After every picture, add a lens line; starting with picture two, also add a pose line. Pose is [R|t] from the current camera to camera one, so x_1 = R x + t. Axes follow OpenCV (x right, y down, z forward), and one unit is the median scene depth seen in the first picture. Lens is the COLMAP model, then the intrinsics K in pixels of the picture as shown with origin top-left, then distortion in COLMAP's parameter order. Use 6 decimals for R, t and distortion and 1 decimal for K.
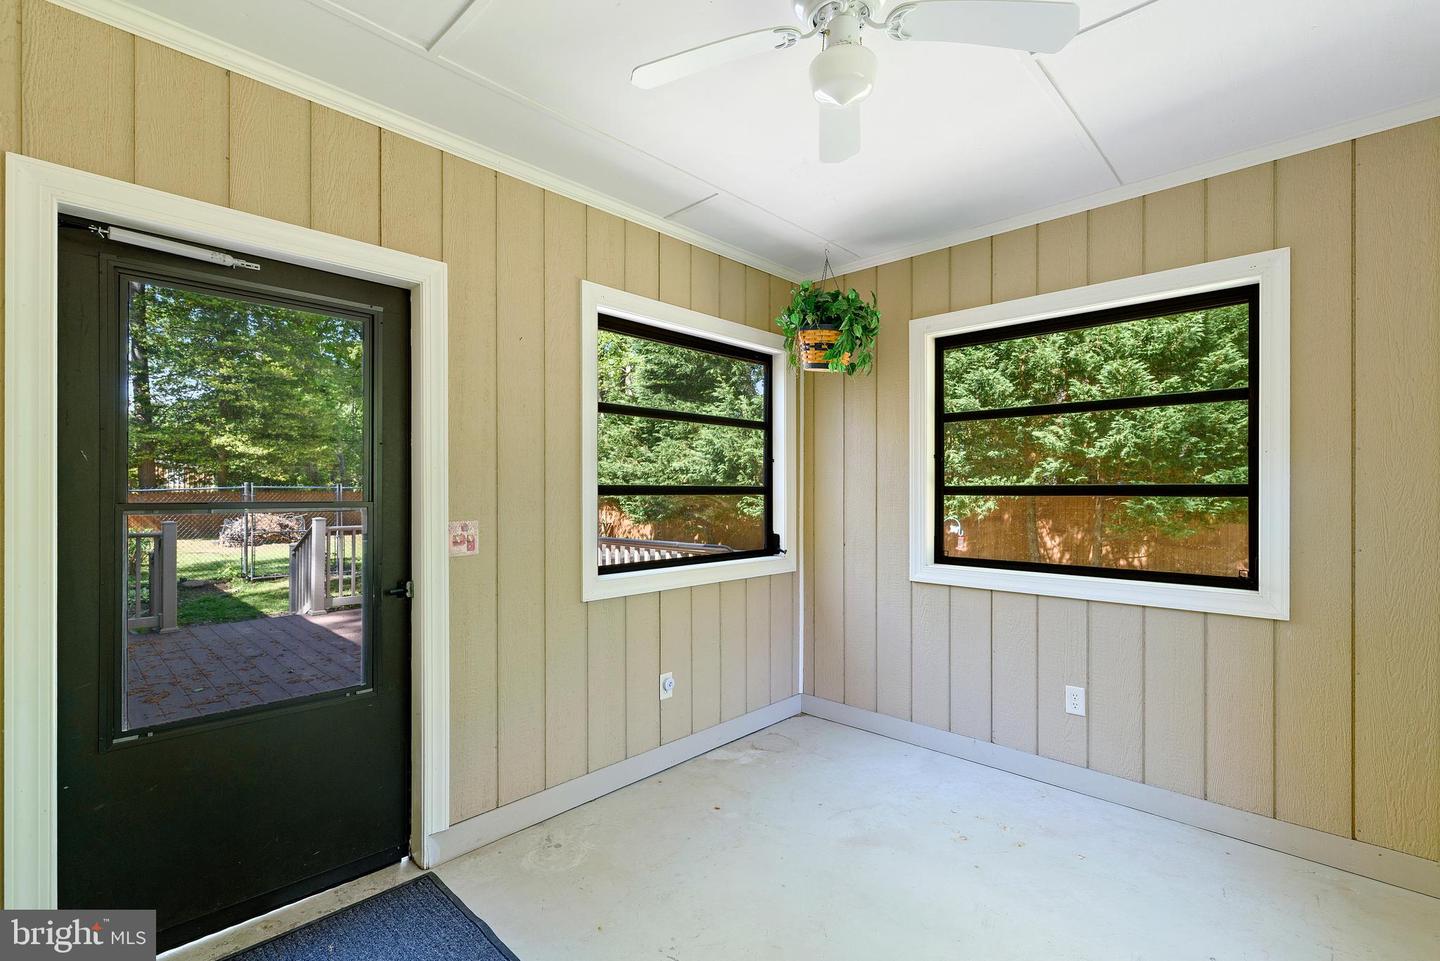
lens RADIAL K [[647.7, 0, 719.4], [0, 647.7, 486.4], [0, 0, 1]] dist [-0.000080, 0.000261]
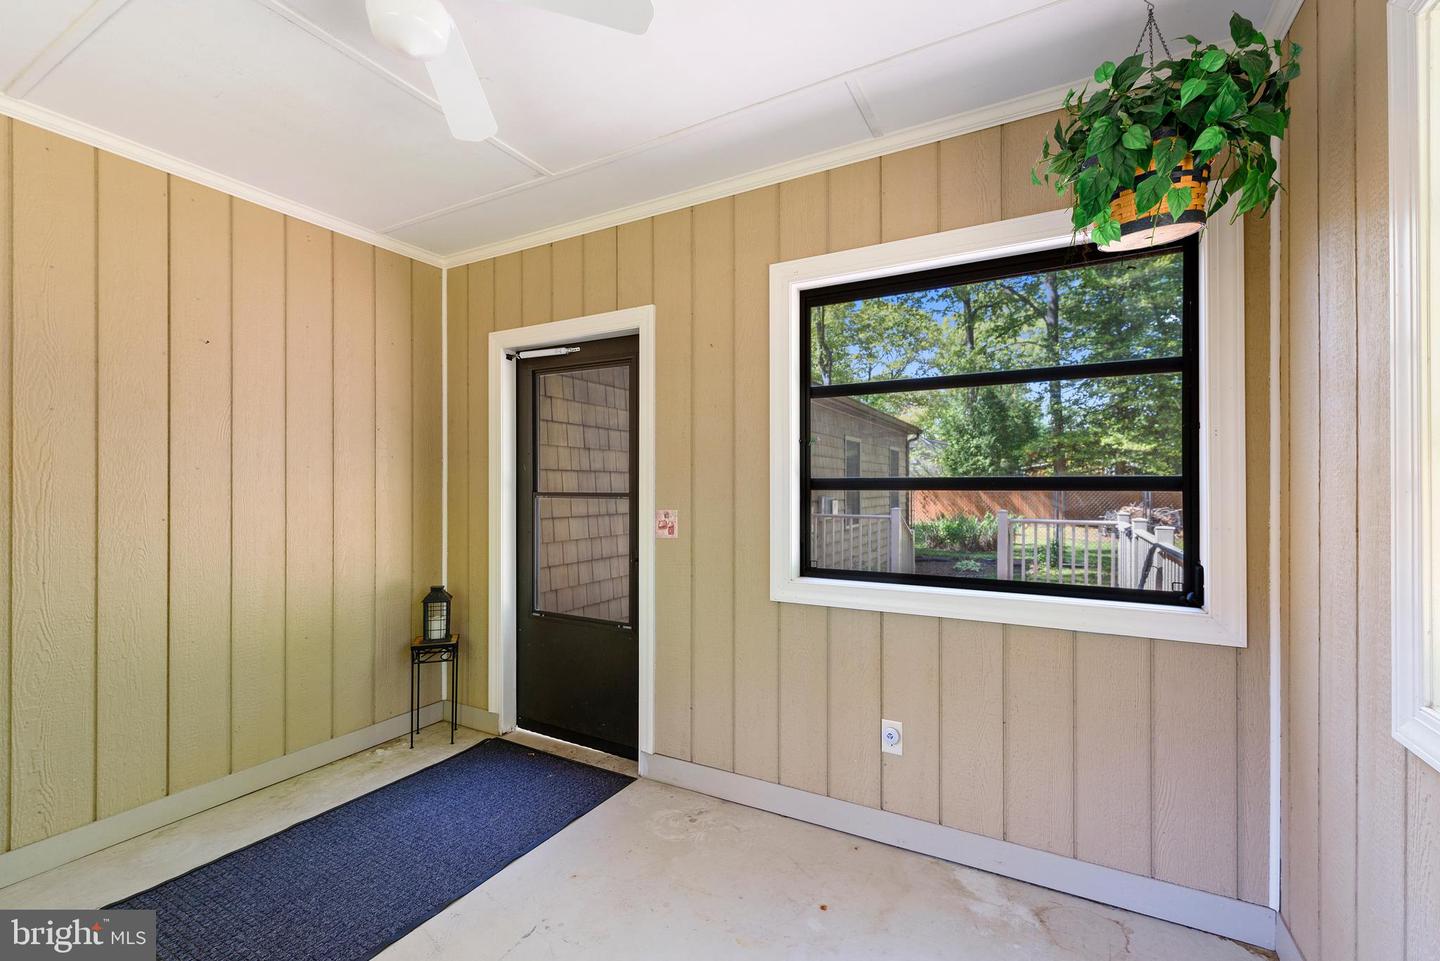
lens RADIAL K [[619.3, 0, 720.0], [0, 619.3, 480.5], [0, 0, 1]] dist [0.001150, 0.000191]
pose [[0.249999, -0.009895, -0.968195, 0.642096], [0.008858, 0.999929, -0.007932, 0.007437], [0.968206, -0.006593, 0.250069, 0.683221]]
